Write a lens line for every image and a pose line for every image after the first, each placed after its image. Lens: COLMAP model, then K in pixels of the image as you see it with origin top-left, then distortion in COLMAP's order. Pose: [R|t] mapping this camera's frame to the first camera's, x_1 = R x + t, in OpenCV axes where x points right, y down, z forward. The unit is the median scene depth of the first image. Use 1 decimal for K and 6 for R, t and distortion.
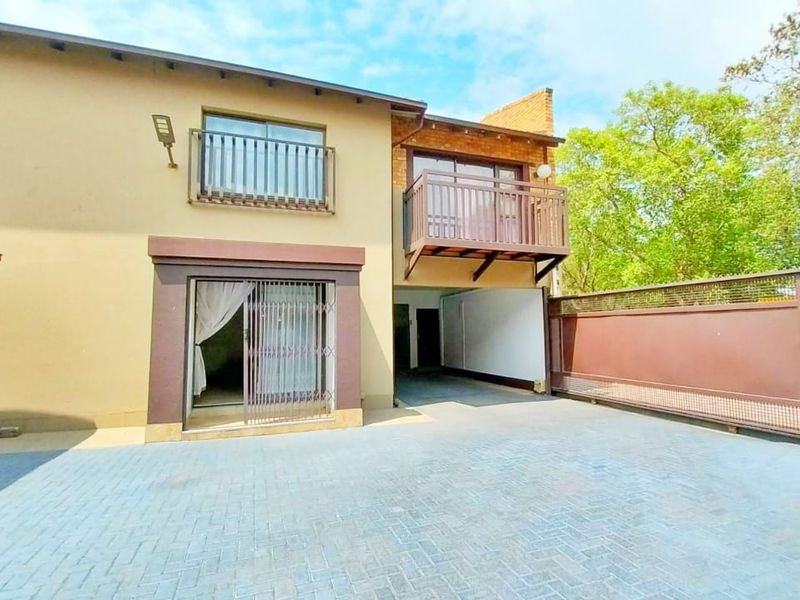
lens RADIAL K [[415.7, 0, 400.0], [0, 415.7, 300.0], [0, 0, 1]] dist [-0.000334, -0.021848]
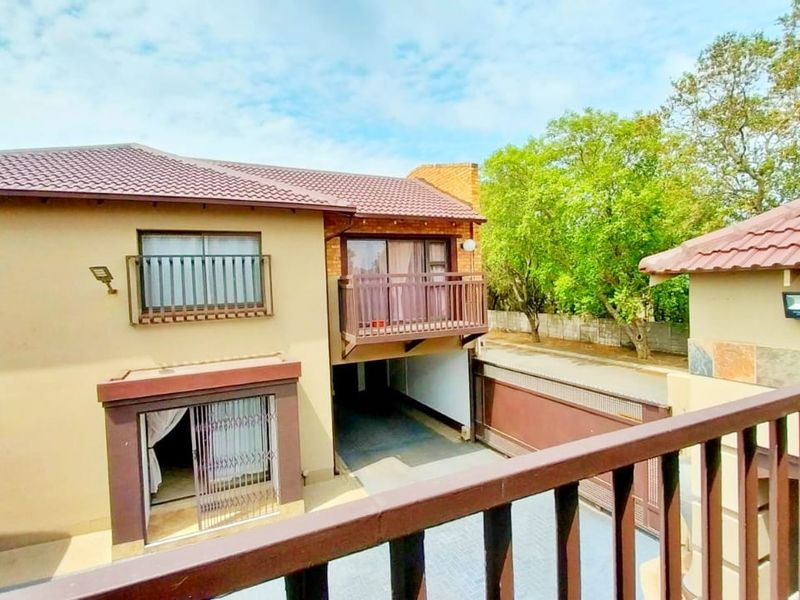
lens RADIAL K [[415.7, 0, 400.0], [0, 415.7, 300.0], [0, 0, 1]] dist [-0.000334, -0.021848]
pose [[0.994959, -0.026875, 0.096611, 0.071451], [0.017341, 0.995015, 0.098203, -0.359439], [-0.098768, -0.096033, 0.990466, -0.108561]]
